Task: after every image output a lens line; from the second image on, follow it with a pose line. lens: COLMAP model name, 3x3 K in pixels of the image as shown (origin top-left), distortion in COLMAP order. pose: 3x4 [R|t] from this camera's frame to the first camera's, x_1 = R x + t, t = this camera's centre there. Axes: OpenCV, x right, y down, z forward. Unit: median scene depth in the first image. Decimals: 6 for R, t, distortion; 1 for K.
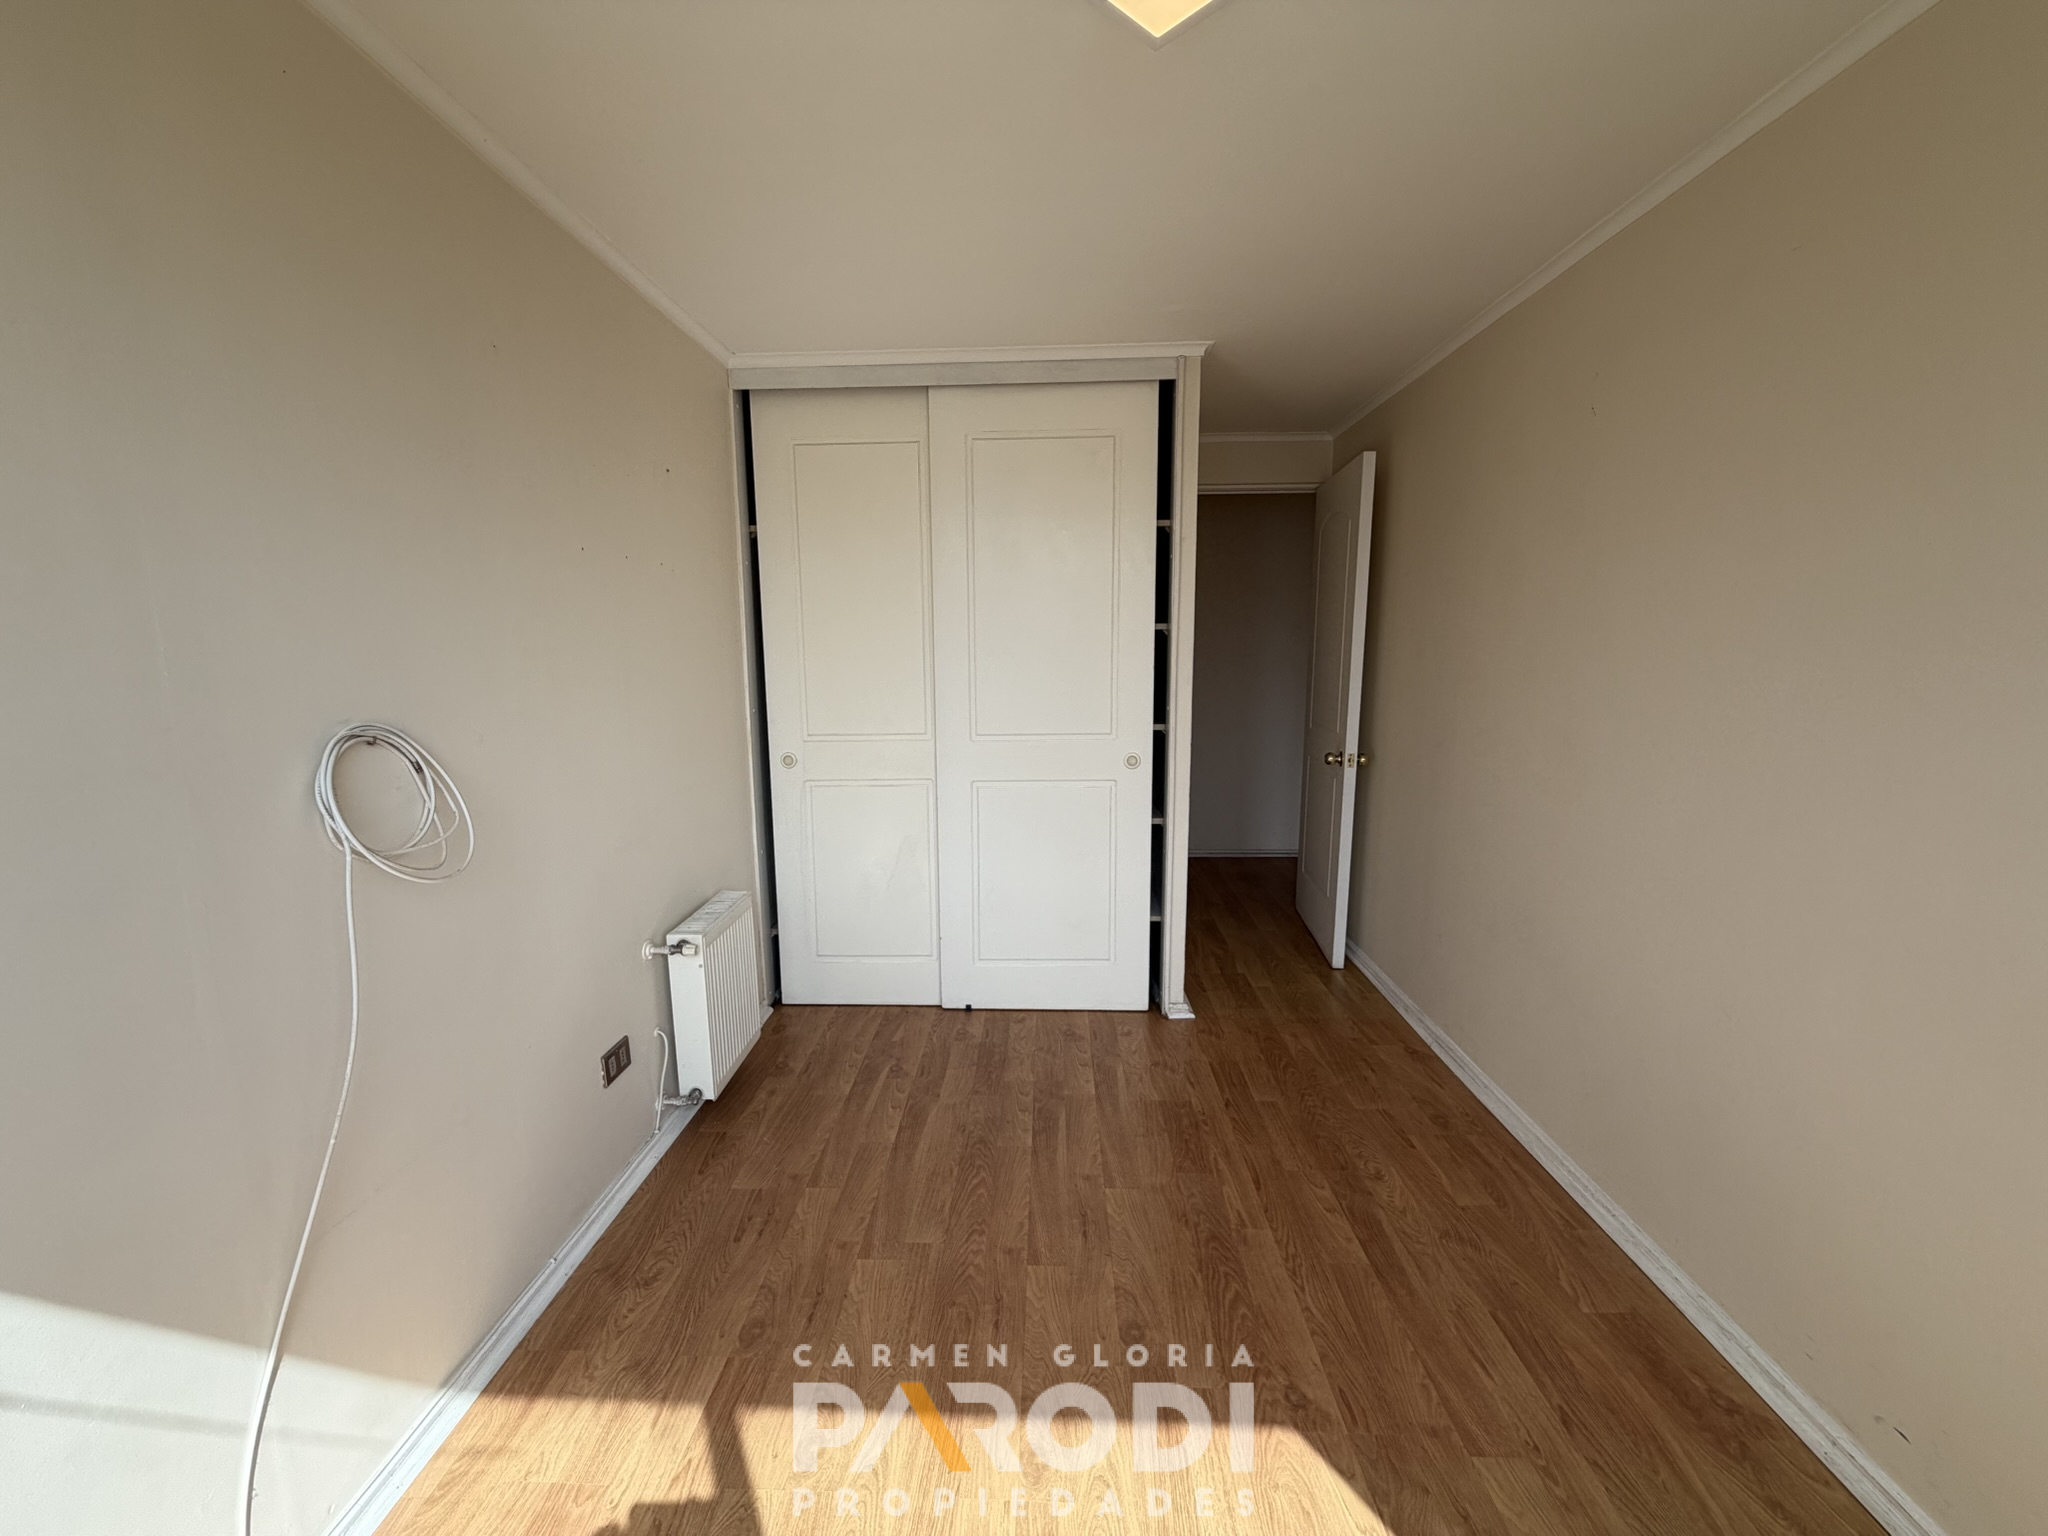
lens RADIAL K [[820.4, 0, 1021.6], [0, 820.4, 761.3], [0, 0, 1]] dist [-0.000301, 0.000078]
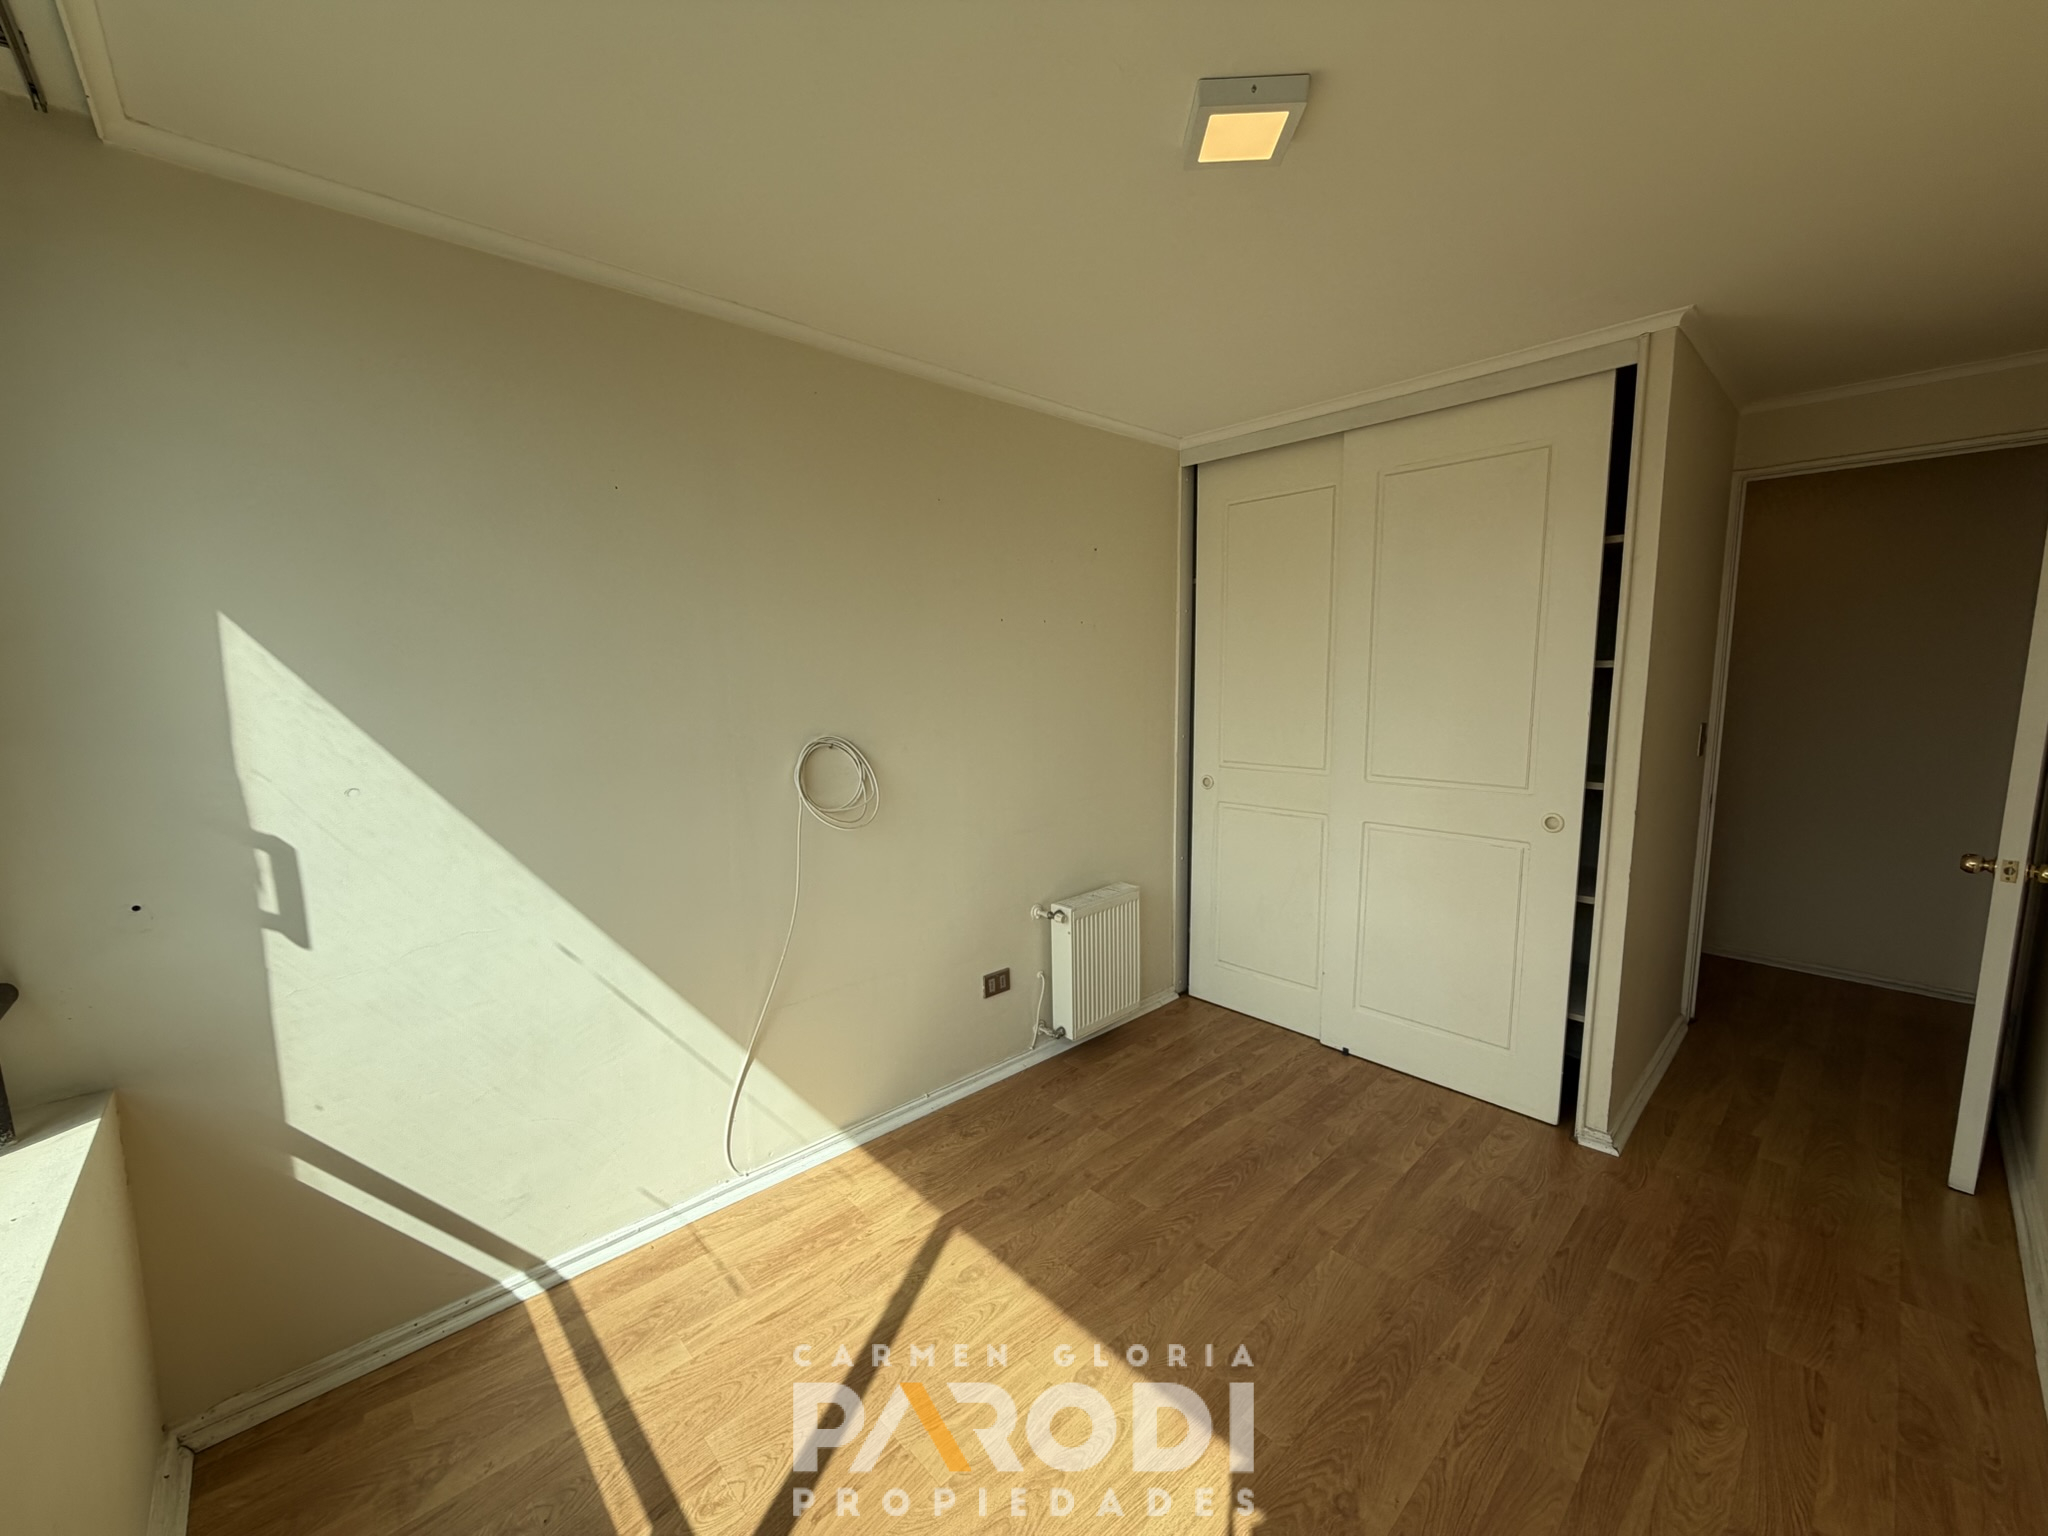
lens RADIAL K [[820.4, 0, 1017.0], [0, 820.4, 758.9], [0, 0, 1]] dist [-0.000301, 0.000078]
pose [[0.703095, 0.079910, -0.706592, 0.449793], [-0.093714, 0.995412, 0.019324, -0.041027], [0.704894, 0.052631, 0.707357, 0.014297]]
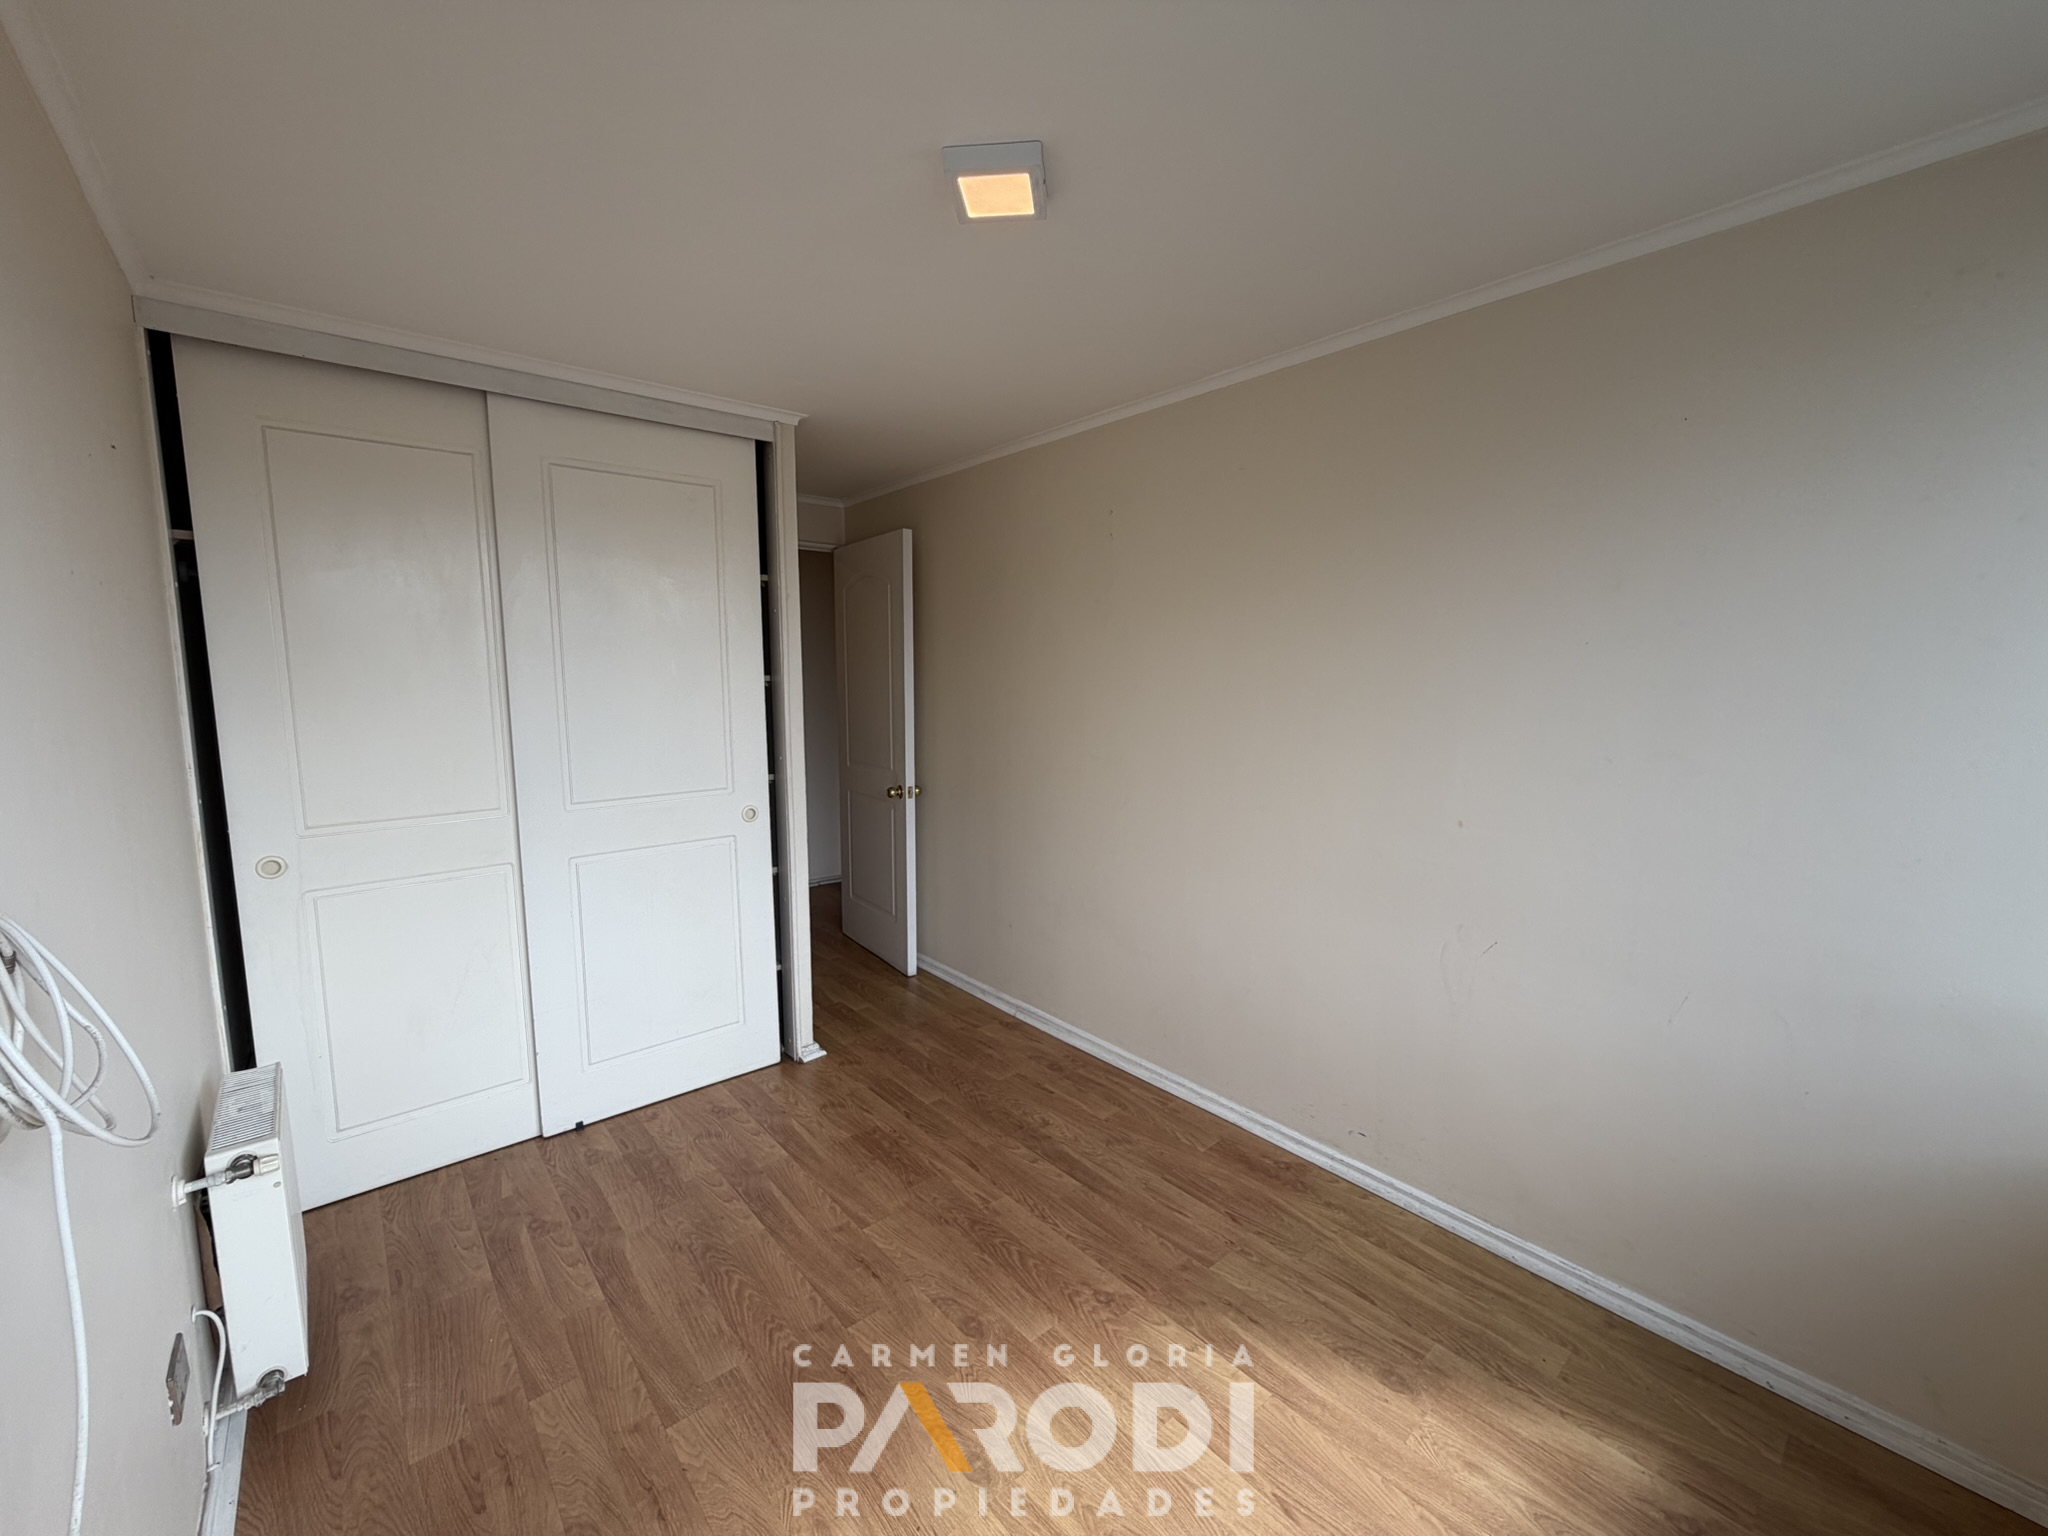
lens RADIAL K [[820.4, 0, 1024.1], [0, 820.4, 759.2], [0, 0, 1]] dist [-0.000301, 0.000078]
pose [[0.735583, -0.066394, 0.674173, -0.377651], [0.092163, 0.995741, -0.002496, -0.043812], [-0.671136, 0.063970, 0.738569, 0.059897]]
